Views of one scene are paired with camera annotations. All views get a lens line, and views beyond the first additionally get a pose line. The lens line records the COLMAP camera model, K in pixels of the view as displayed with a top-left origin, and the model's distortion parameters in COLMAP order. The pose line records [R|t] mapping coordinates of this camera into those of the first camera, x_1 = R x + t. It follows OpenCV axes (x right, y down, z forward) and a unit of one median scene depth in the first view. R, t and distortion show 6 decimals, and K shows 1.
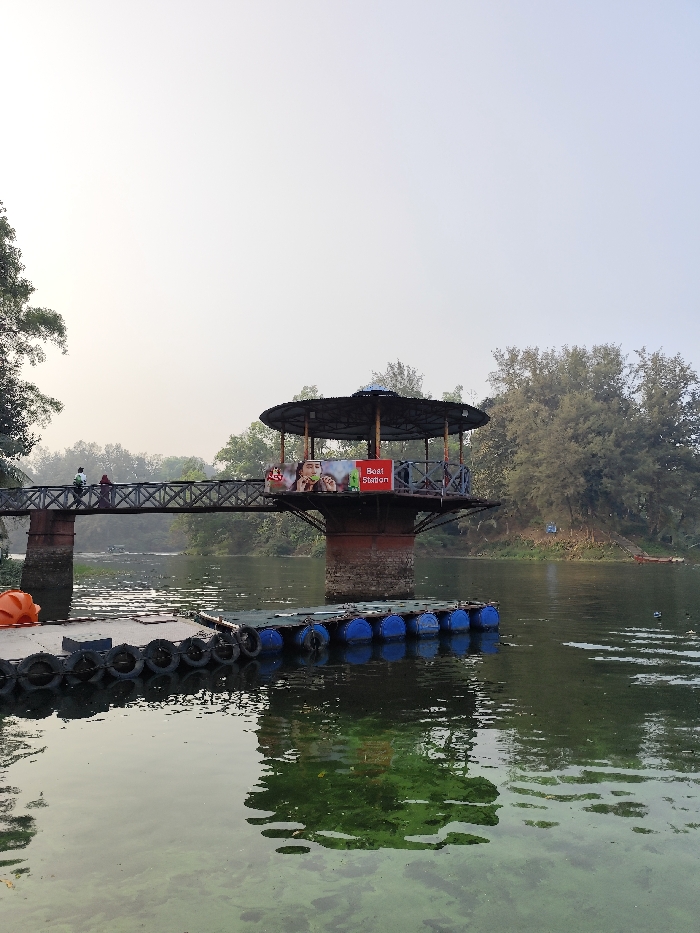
lens RADIAL K [[632.8, 0, 359.6], [0, 632.8, 462.3], [0, 0, 1]] dist [0.034400, 0.001154]
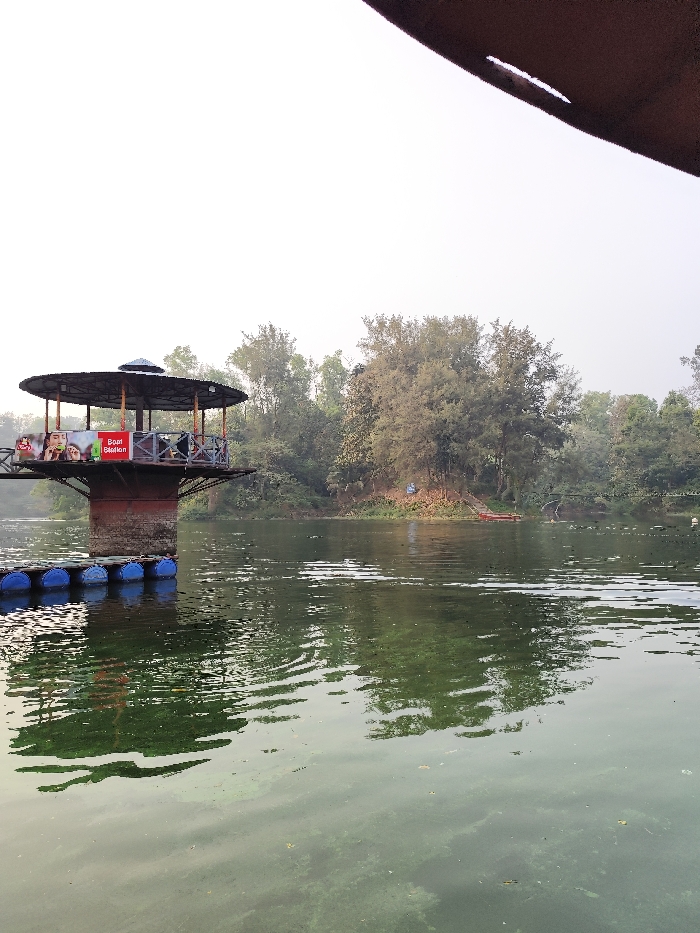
lens RADIAL K [[632.8, 0, 359.6], [0, 632.8, 462.3], [0, 0, 1]] dist [0.034400, 0.001154]
pose [[0.987746, -0.003129, 0.156041, 0.217905], [-0.006303, 0.998184, 0.059912, -0.015630], [-0.155945, -0.060162, 0.985932, -0.123813]]
